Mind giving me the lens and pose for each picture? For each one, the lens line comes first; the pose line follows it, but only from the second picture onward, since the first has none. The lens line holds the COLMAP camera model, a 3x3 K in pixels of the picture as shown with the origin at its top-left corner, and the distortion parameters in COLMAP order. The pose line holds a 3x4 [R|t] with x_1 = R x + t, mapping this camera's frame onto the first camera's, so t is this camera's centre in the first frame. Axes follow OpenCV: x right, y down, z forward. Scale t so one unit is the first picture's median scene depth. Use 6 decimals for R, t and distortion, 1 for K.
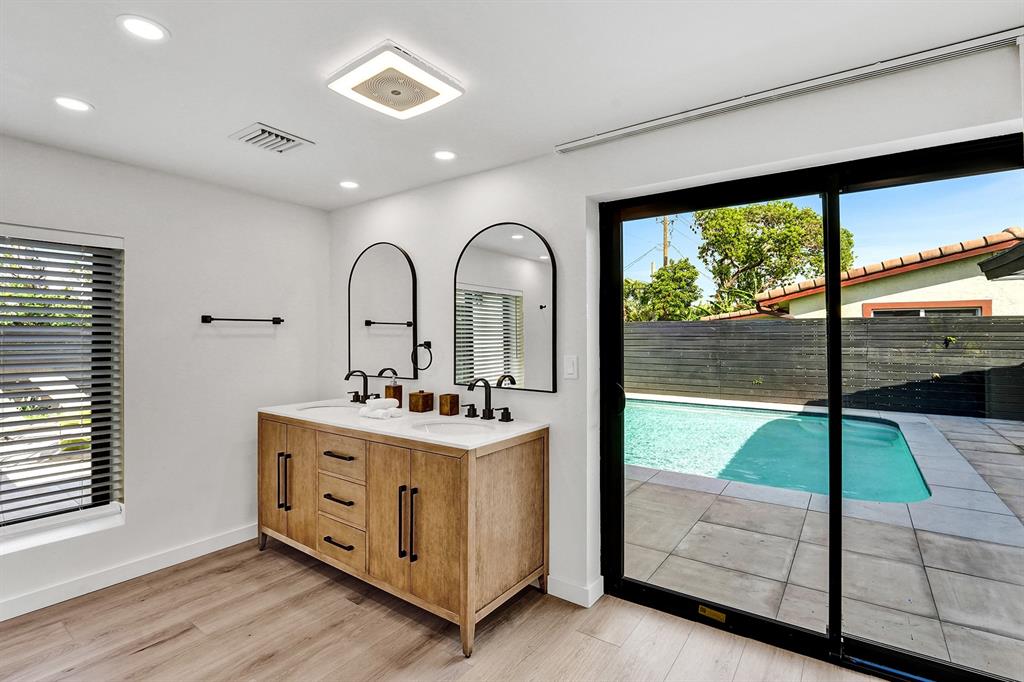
lens RADIAL K [[476.5, 0, 510.3], [0, 476.5, 335.7], [0, 0, 1]] dist [-0.017573, 0.000040]
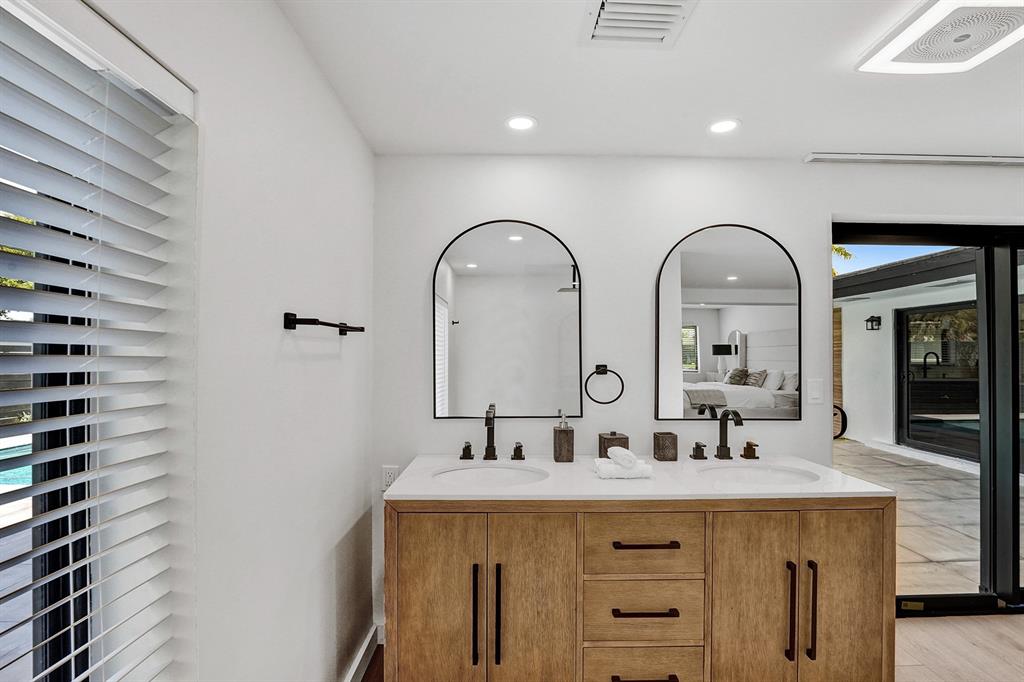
lens RADIAL K [[483.3, 0, 519.0], [0, 483.3, 357.7], [0, 0, 1]] dist [-0.024035, 0.000161]
pose [[0.805385, 0.001063, 0.592751, -0.912797], [-0.002121, 0.999997, 0.001087, 0.000031], [-0.592748, -0.002133, 0.805385, 0.599183]]
